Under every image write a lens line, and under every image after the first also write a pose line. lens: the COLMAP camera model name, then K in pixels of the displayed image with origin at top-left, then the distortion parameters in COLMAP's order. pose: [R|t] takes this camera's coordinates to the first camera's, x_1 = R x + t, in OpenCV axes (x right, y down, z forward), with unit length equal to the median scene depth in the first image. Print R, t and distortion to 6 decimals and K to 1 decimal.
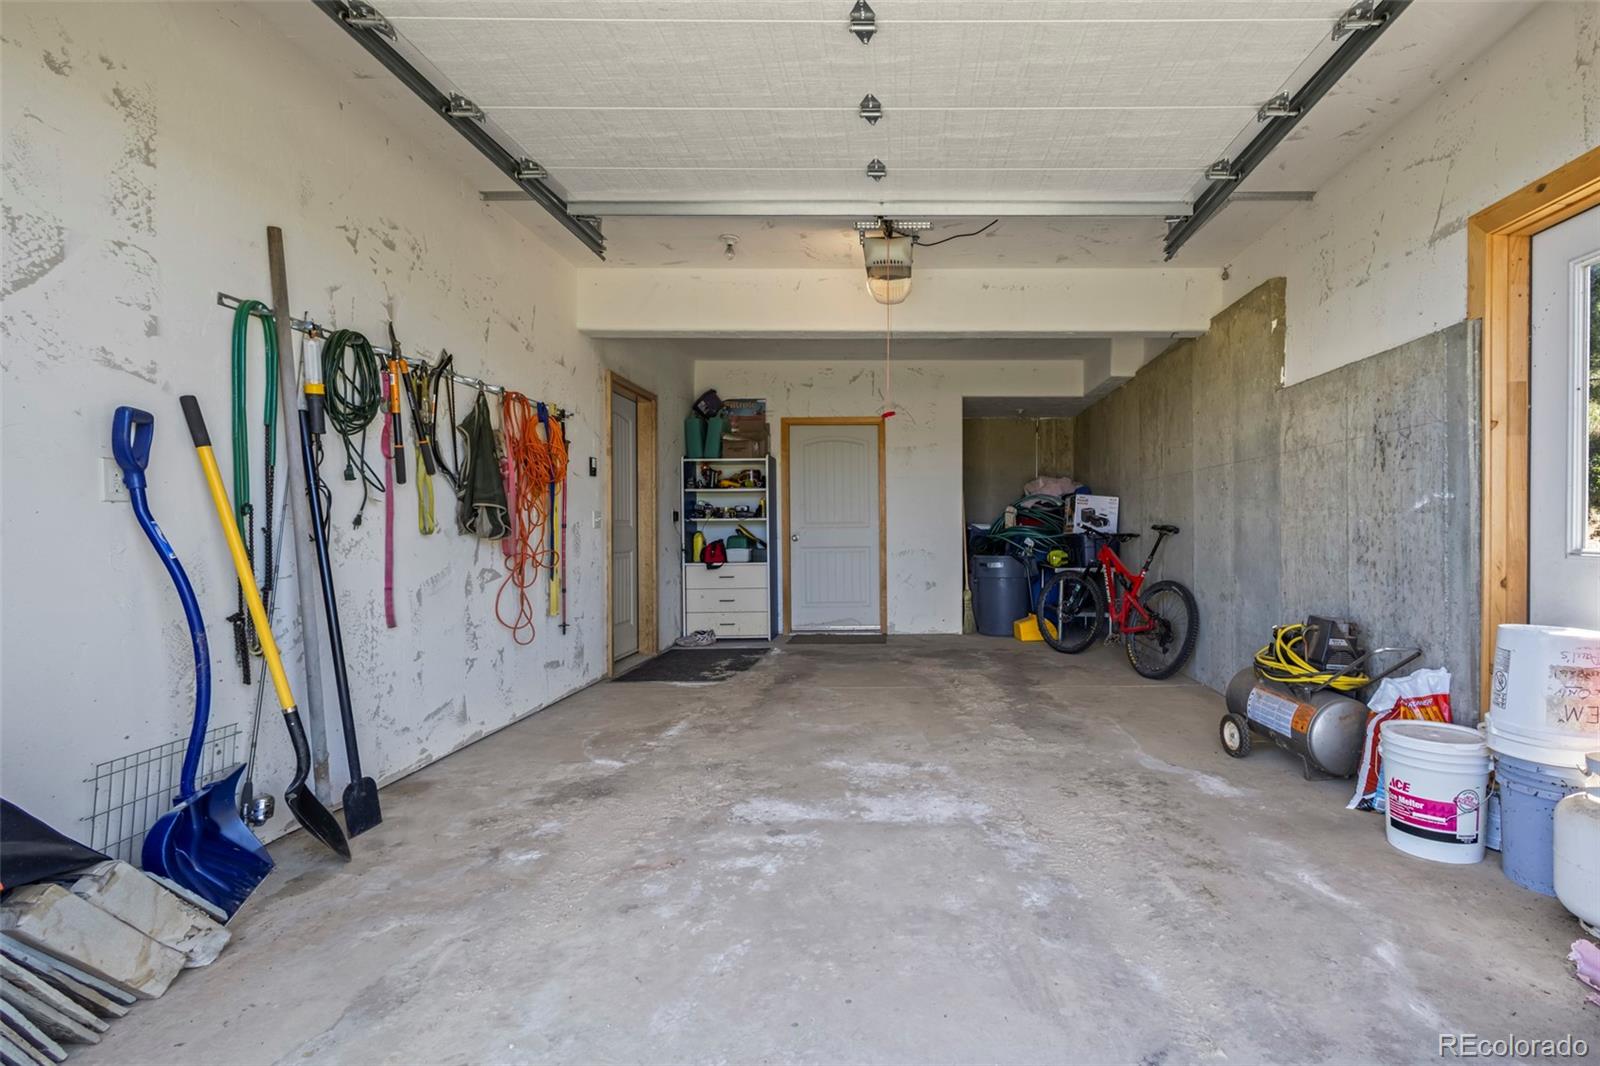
lens RADIAL K [[737.4, 0, 798.2], [0, 737.4, 527.6], [0, 0, 1]] dist [0.005690, -0.000096]
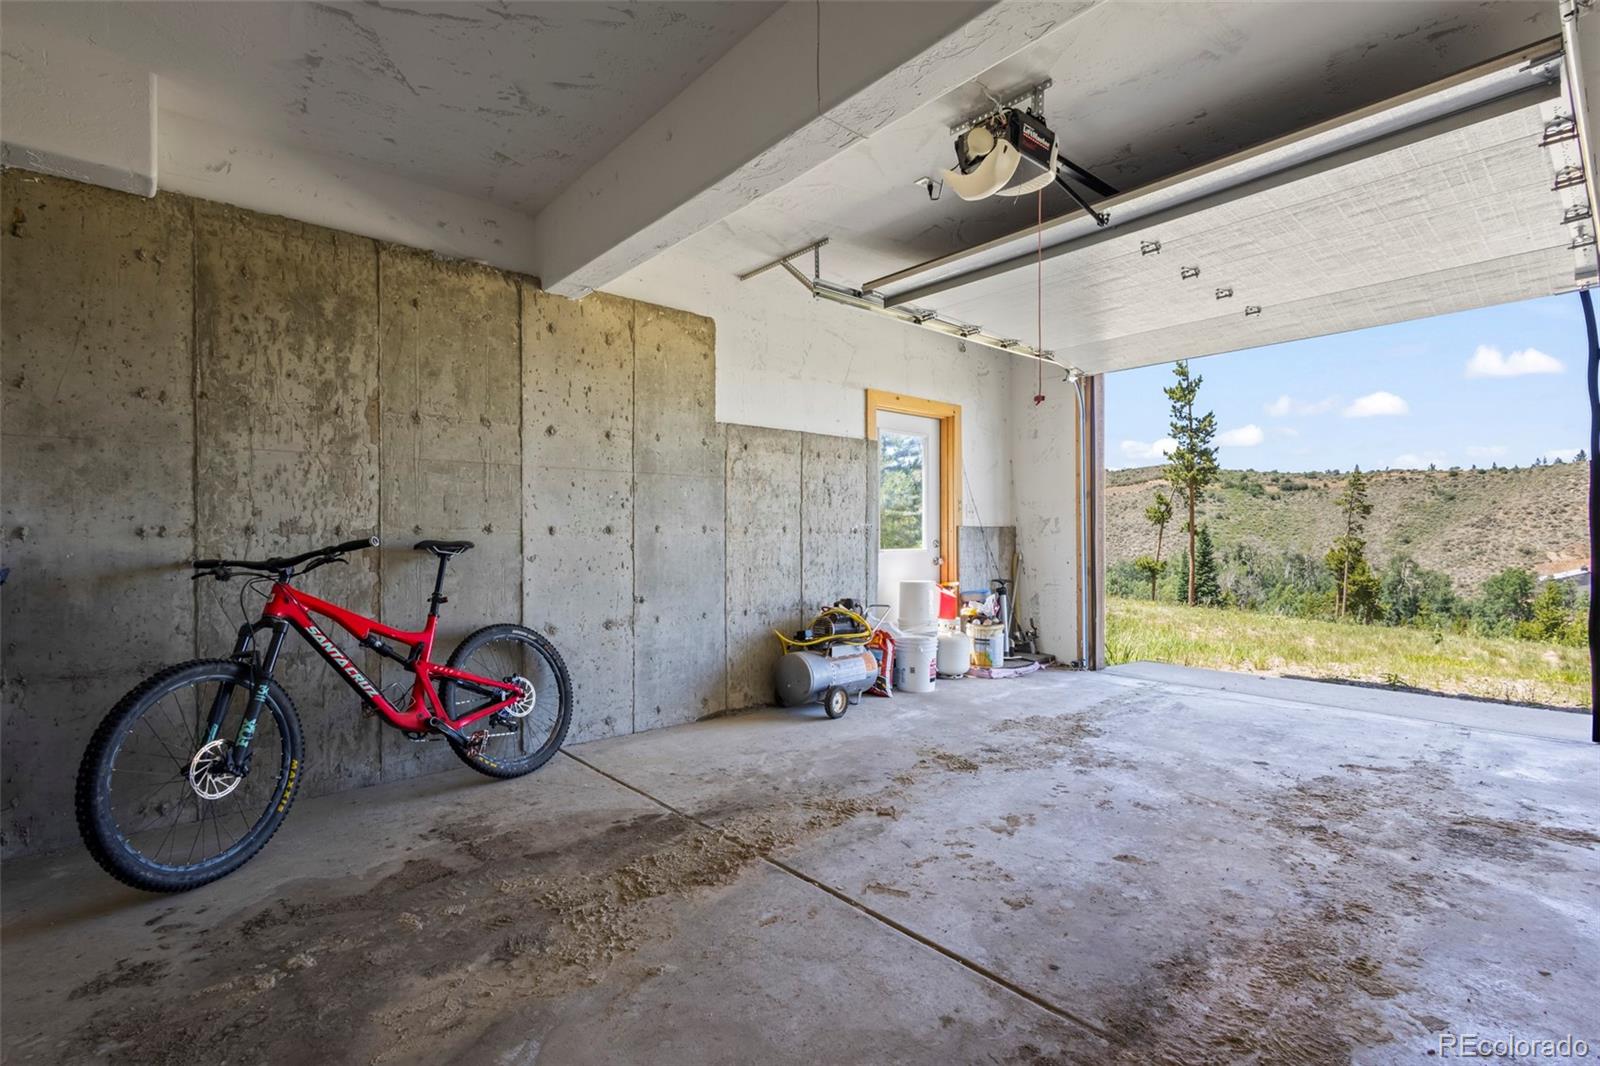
lens RADIAL K [[737.4, 0, 798.2], [0, 737.4, 527.6], [0, 0, 1]] dist [0.005690, -0.000096]
pose [[-0.741644, -0.000867, 0.670793, -0.247609], [-0.002262, 0.999997, -0.001208, -0.025808], [-0.670790, -0.002414, -0.741643, 2.060630]]
